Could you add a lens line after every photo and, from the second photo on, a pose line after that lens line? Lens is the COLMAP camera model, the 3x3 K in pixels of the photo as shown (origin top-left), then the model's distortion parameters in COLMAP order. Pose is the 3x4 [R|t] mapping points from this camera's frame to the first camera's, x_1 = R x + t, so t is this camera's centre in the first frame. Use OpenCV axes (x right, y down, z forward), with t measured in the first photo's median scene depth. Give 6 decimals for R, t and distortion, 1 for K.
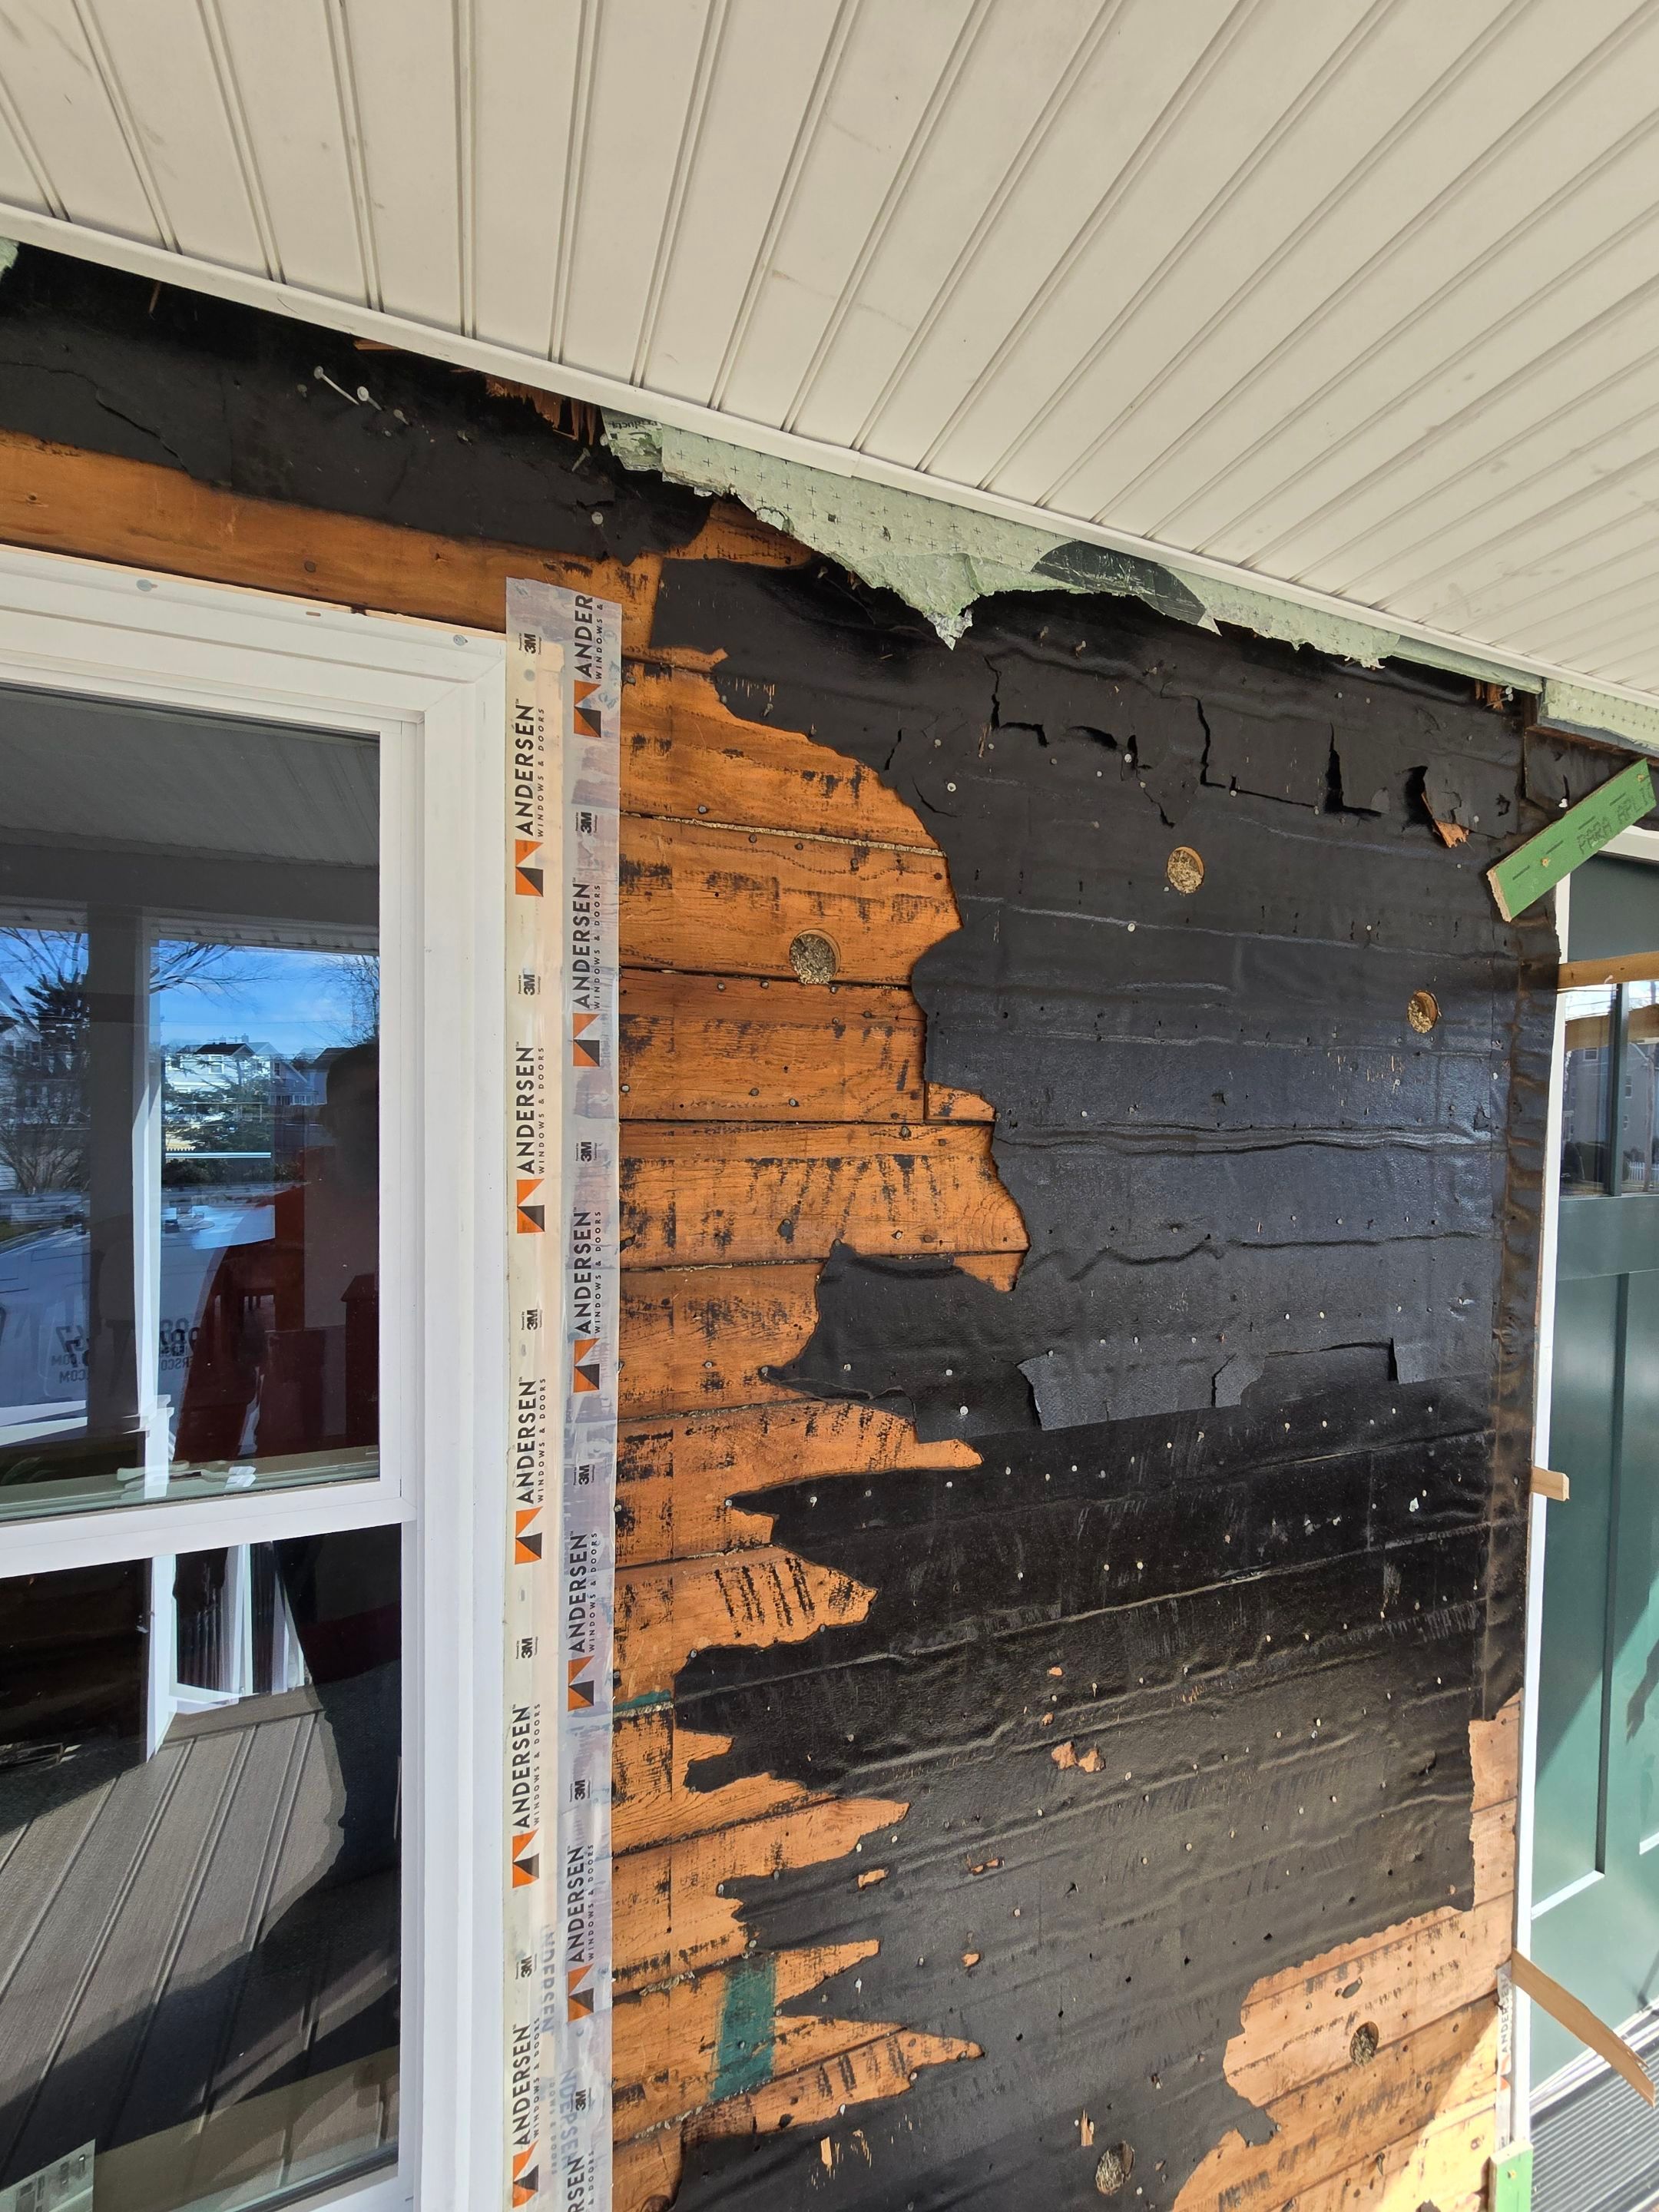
lens RADIAL K [[902.3, 0, 827.8], [0, 902.3, 1119.7], [0, 0, 1]] dist [-0.005759, -0.001427]
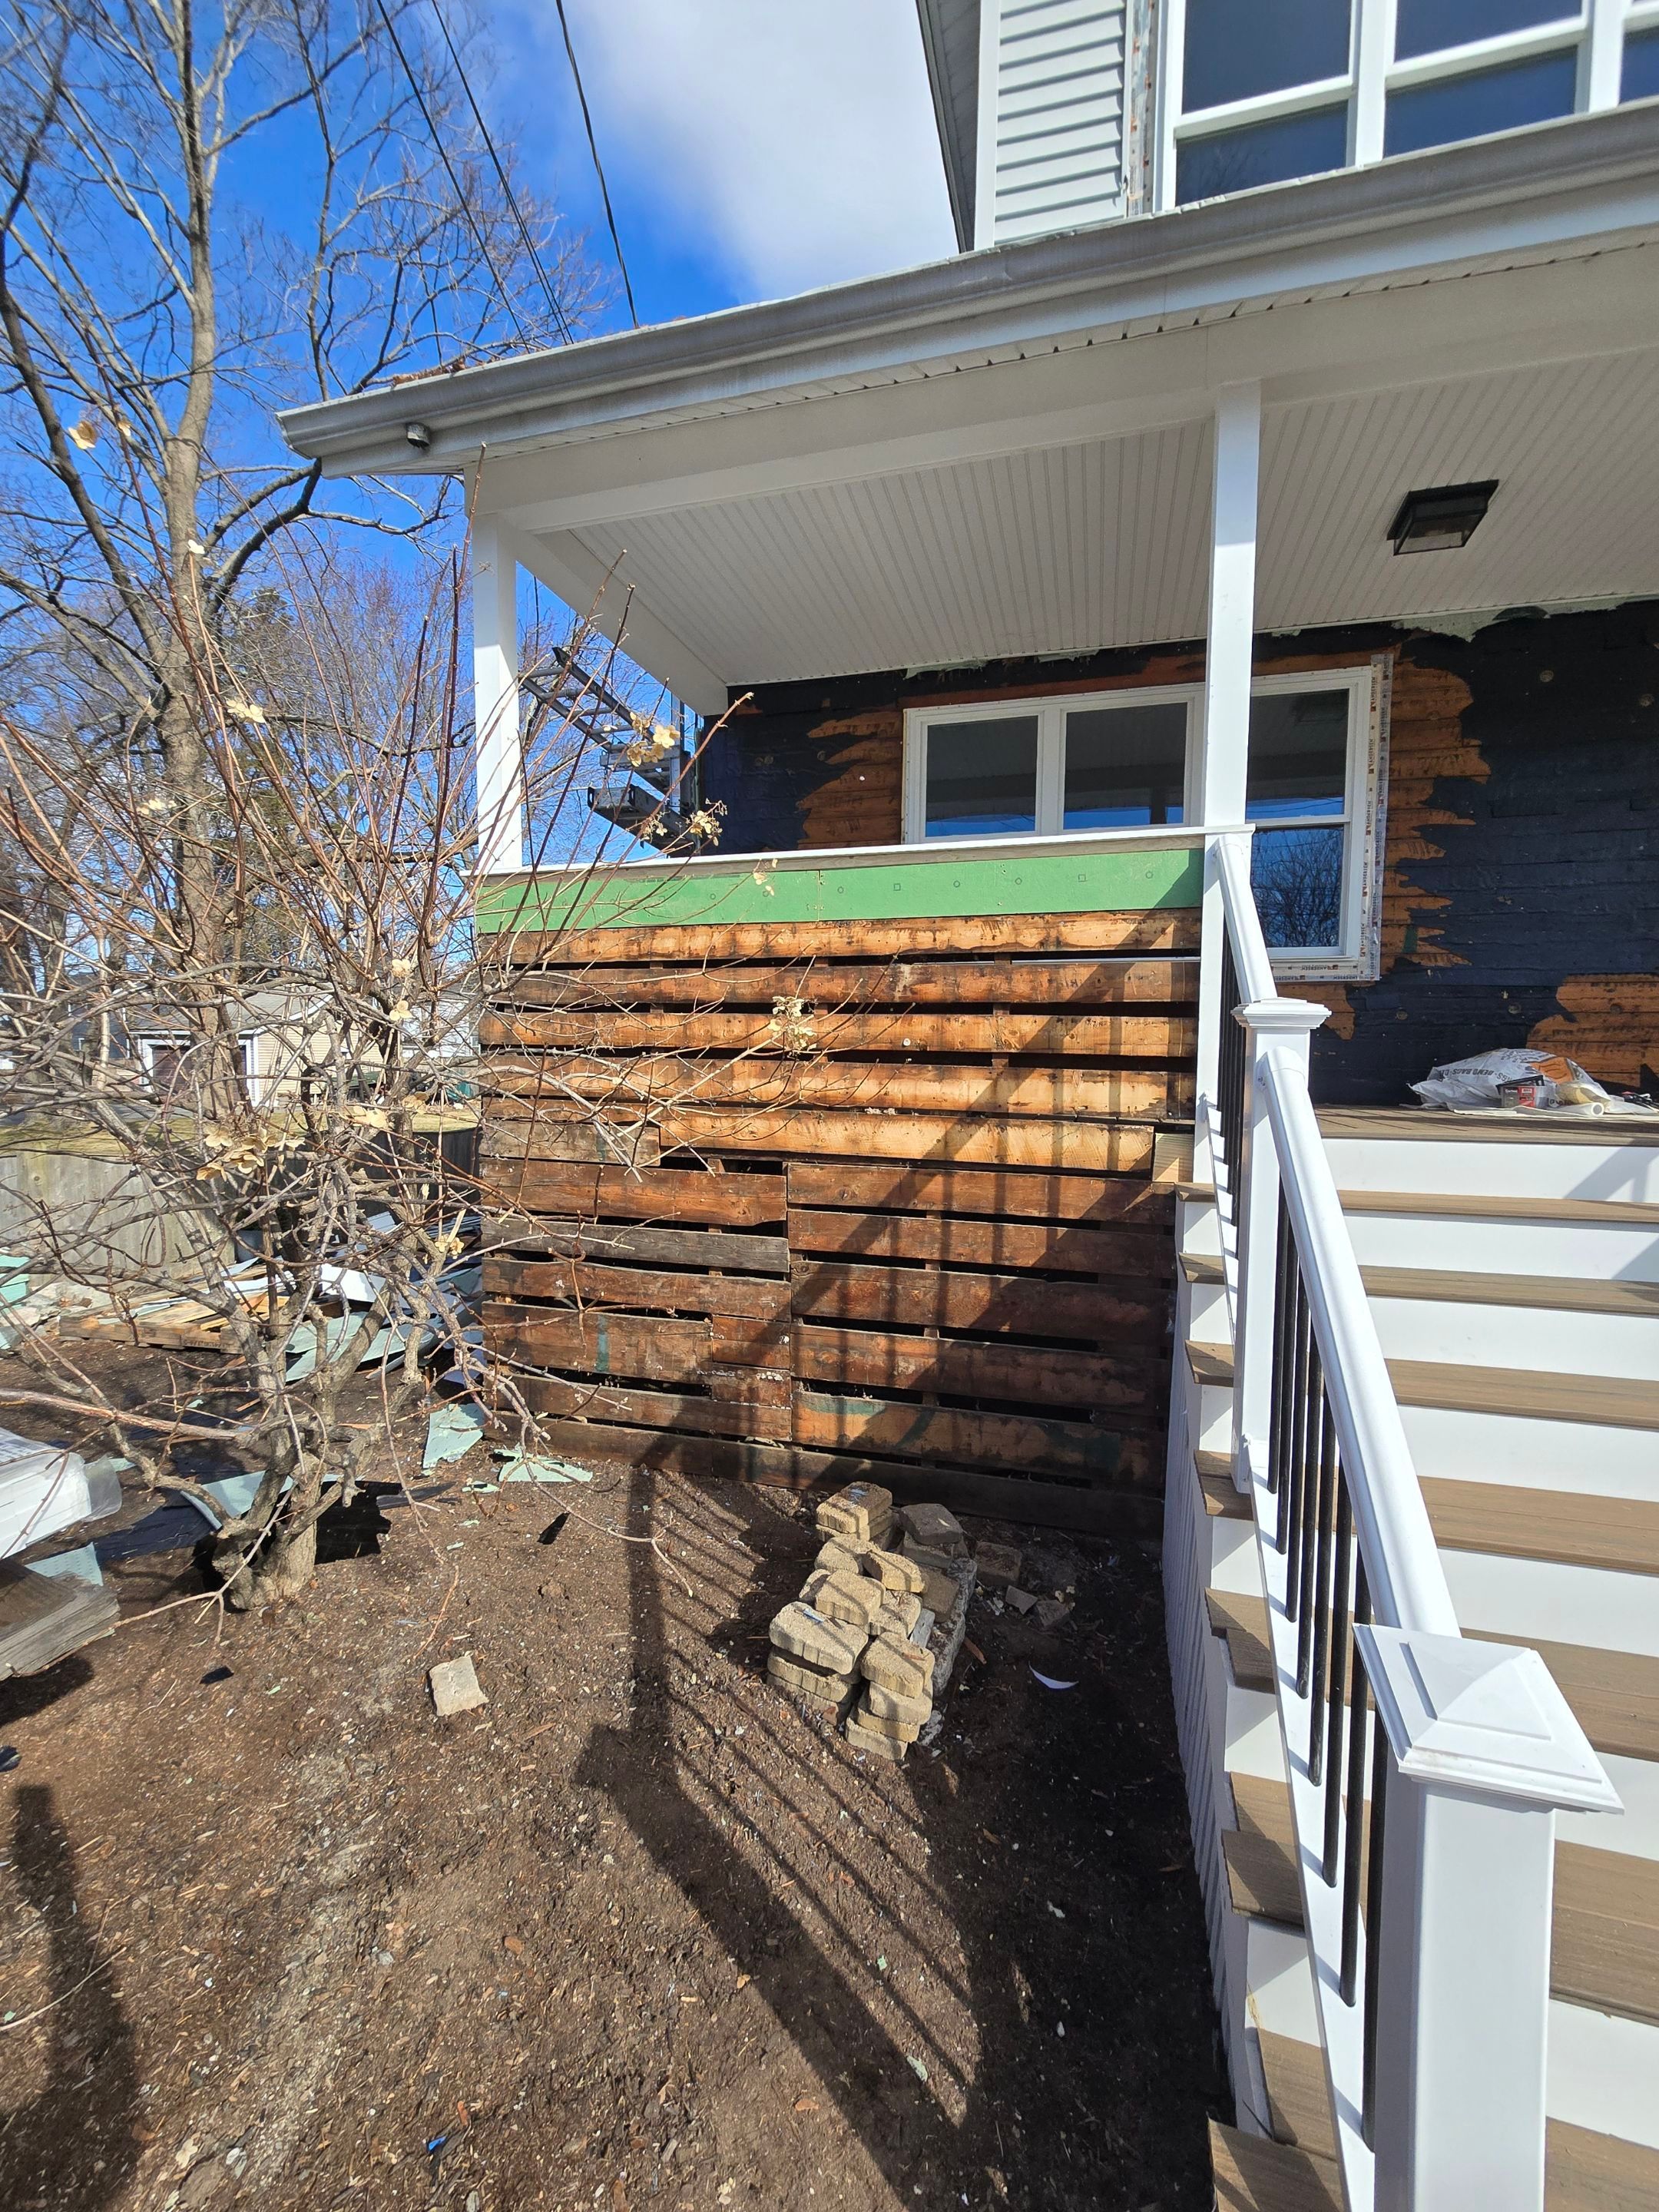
lens RADIAL K [[902.3, 0, 837.5], [0, 902.3, 1128.9], [0, 0, 1]] dist [-0.005759, -0.001427]
pose [[0.804016, 0.032156, -0.593738, 0.349161], [-0.011712, 0.999199, 0.038255, 1.932572], [0.594493, -0.023804, 0.803749, -4.931820]]
